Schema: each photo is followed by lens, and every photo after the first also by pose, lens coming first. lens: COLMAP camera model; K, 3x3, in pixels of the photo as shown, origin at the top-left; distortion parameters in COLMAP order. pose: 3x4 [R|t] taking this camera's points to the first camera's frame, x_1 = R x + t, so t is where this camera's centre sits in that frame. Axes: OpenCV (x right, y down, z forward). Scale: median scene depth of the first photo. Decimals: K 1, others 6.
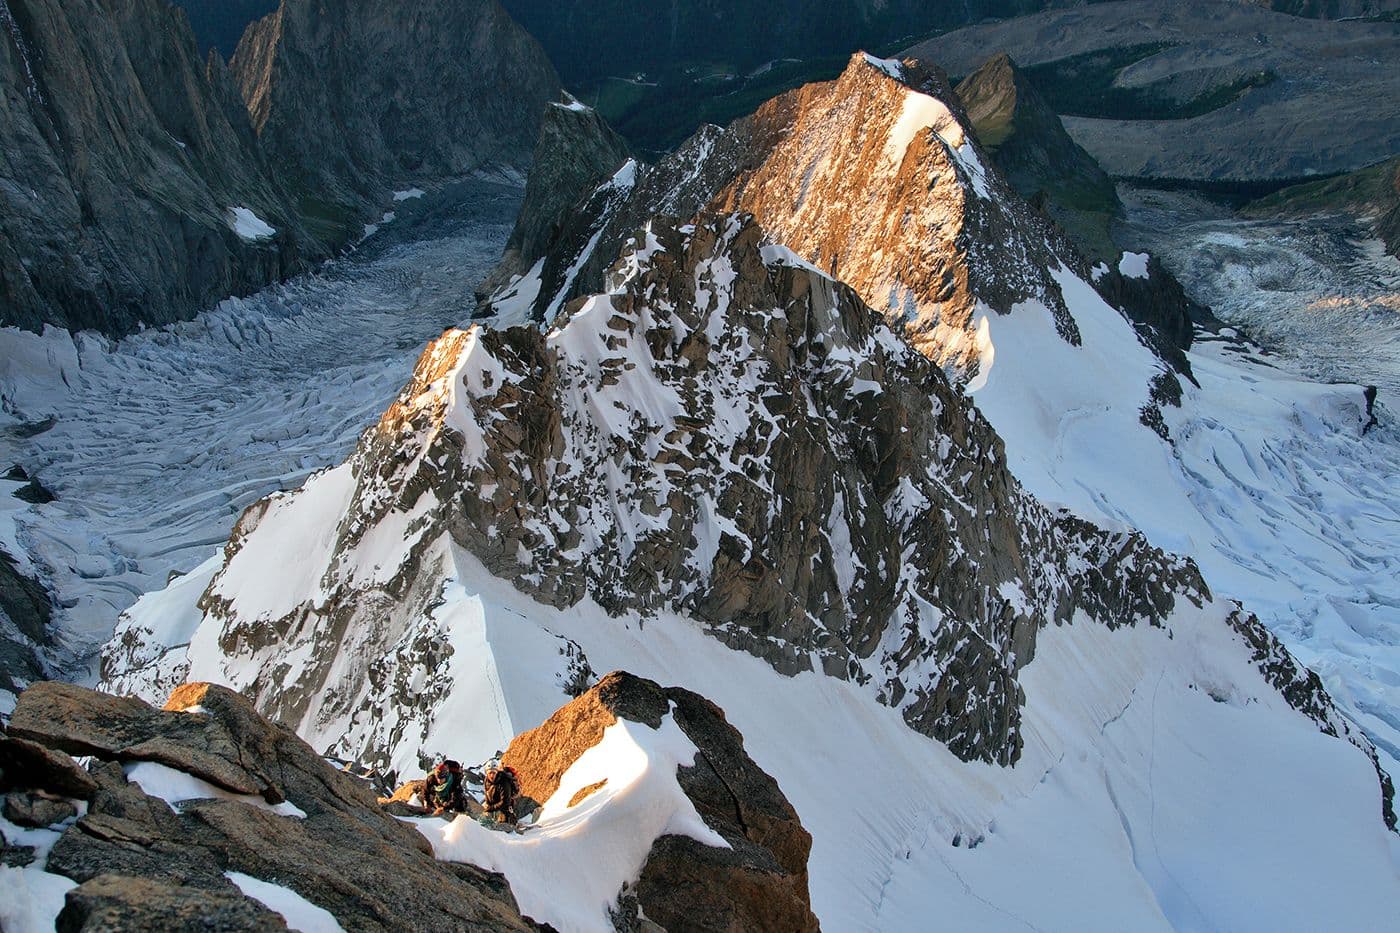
lens RADIAL K [[1610.3, 0, 700.0], [0, 1610.3, 466.5], [0, 0, 1]] dist [-0.112512, 0.066568]
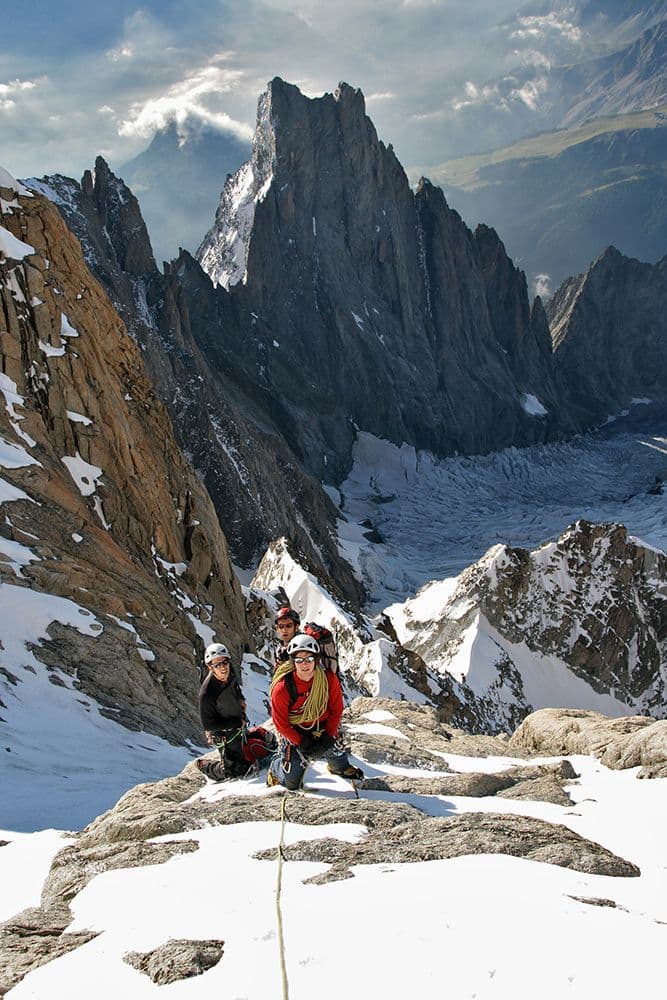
lens RADIAL K [[1150.2, 0, 333.5], [0, 1150.2, 500.0], [0, 0, 1]] dist [-0.112512, 0.066568]
pose [[0.876415, 0.219958, -0.428388, 0.131505], [-0.240679, 0.970586, 0.005961, -0.028137], [0.417098, 0.097880, 0.903575, -0.299488]]
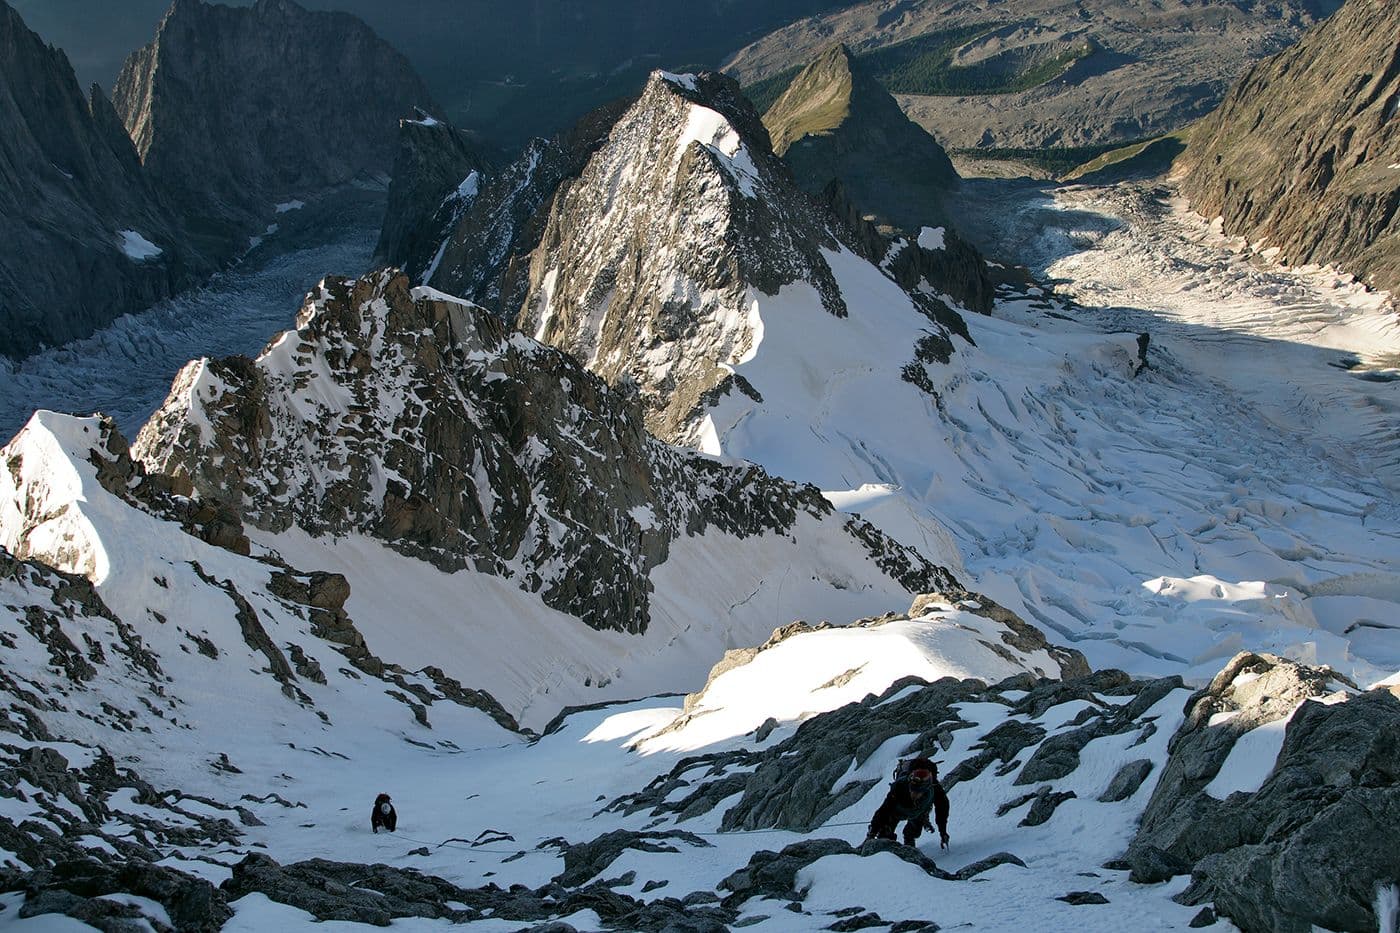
lens RADIAL K [[1578.4, 0, 729.7], [0, 1578.4, 472.2], [0, 0, 1]] dist [-0.130747, 0.071245]
pose [[0.995543, -0.065576, 0.067776, 0.071103], [0.064188, 0.997685, 0.022453, 0.006497], [-0.069091, -0.018003, 0.997448, -0.153066]]
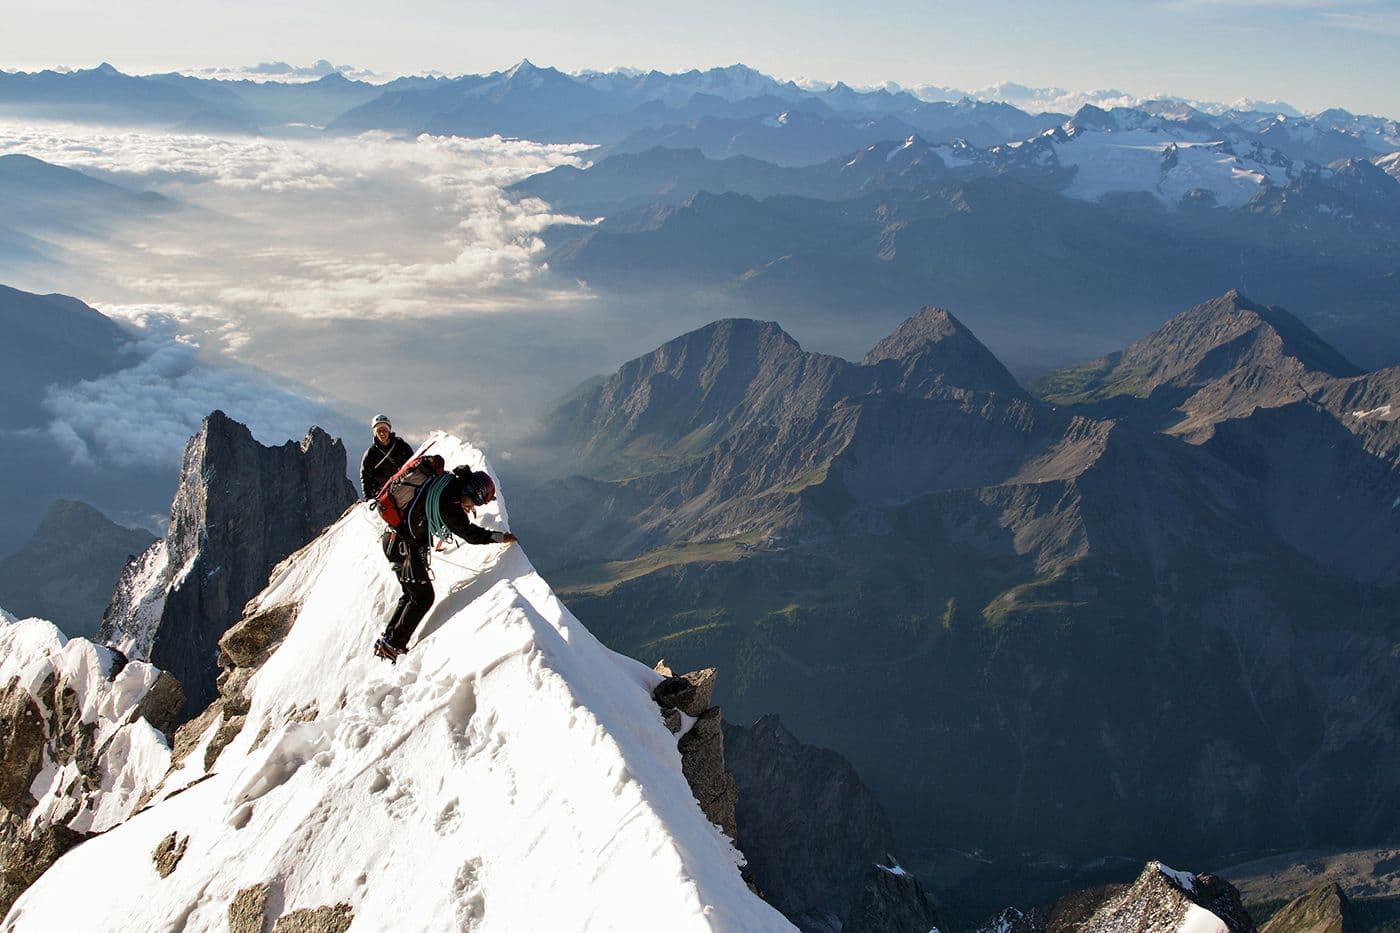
lens RADIAL K [[1552.8, 0, 708.4], [0, 1552.8, 470.8], [0, 0, 1]] dist [-0.114790, 0.037547]
pose [[0.963866, 0.105037, -0.244805, 0.043977], [-0.204634, 0.880311, -0.427992, 0.009828], [0.170550, 0.462622, 0.869996, -0.069349]]
